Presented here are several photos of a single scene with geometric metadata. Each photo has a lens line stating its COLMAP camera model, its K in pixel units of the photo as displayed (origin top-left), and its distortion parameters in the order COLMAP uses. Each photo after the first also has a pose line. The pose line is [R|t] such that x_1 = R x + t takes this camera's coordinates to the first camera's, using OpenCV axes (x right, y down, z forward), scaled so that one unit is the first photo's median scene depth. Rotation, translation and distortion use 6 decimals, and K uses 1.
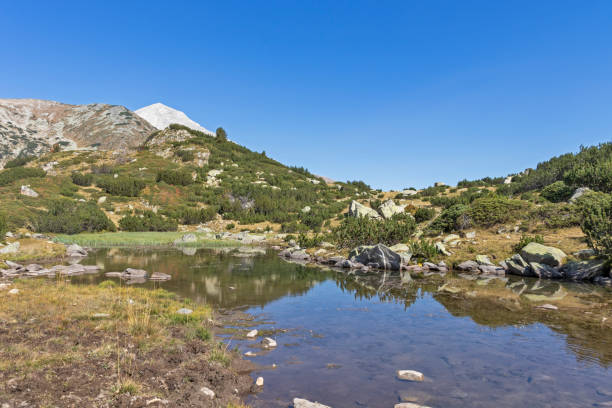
lens RADIAL K [[486.3, 0, 306.0], [0, 486.3, 204.0], [0, 0, 1]] dist [0.001234, 0.007669]
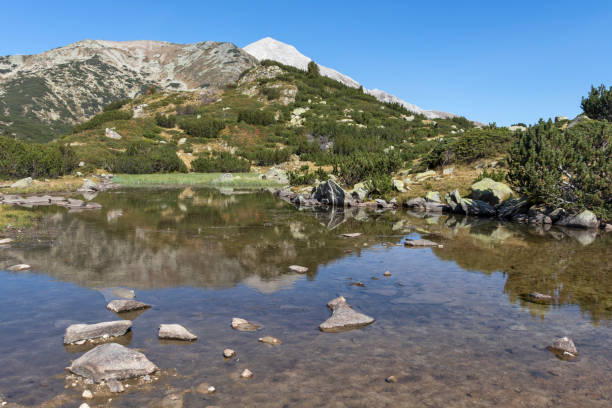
lens RADIAL K [[530.3, 0, 306.0], [0, 530.3, 204.0], [0, 0, 1]] dist [0.000776, 0.007727]
pose [[0.974062, 0.015195, -0.225770, 0.062392], [0.009617, 0.994061, 0.108397, 0.003059], [0.226077, -0.107757, 0.968131, -0.005064]]
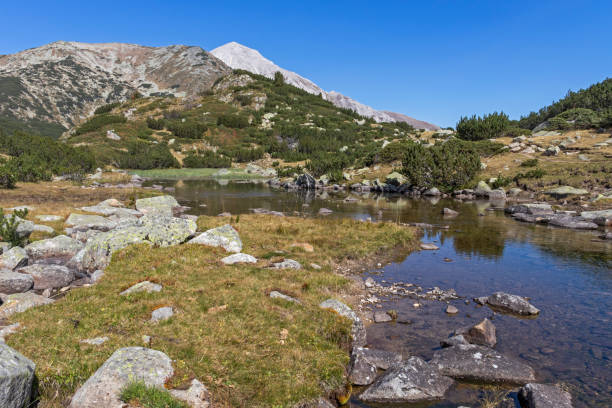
lens RADIAL K [[486.3, 0, 306.0], [0, 486.3, 204.0], [0, 0, 1]] dist [0.001234, 0.007669]
pose [[0.988257, 0.011680, -0.152357, 0.072378], [0.007589, 0.992092, 0.125283, -0.003185], [0.152615, -0.124968, 0.980353, -0.108036]]
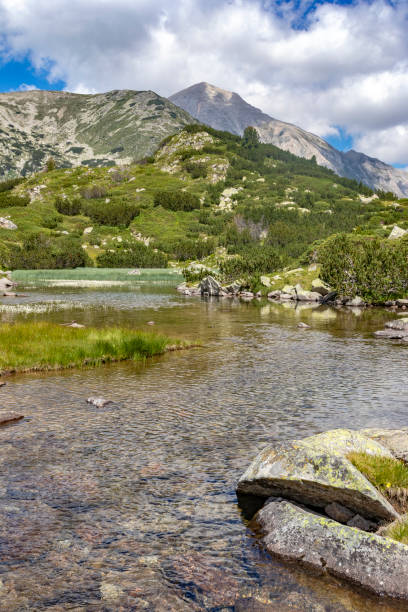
lens RADIAL K [[733.1, 0, 204.0], [0, 733.1, 306.0], [0, 0, 1]] dist [-0.018615, -0.012510]
pose [[0.955767, 0.012801, -0.293846, 0.119969], [0.017975, 0.994643, 0.101797, -0.004847], [0.293575, -0.102576, 0.950417, -0.125672]]
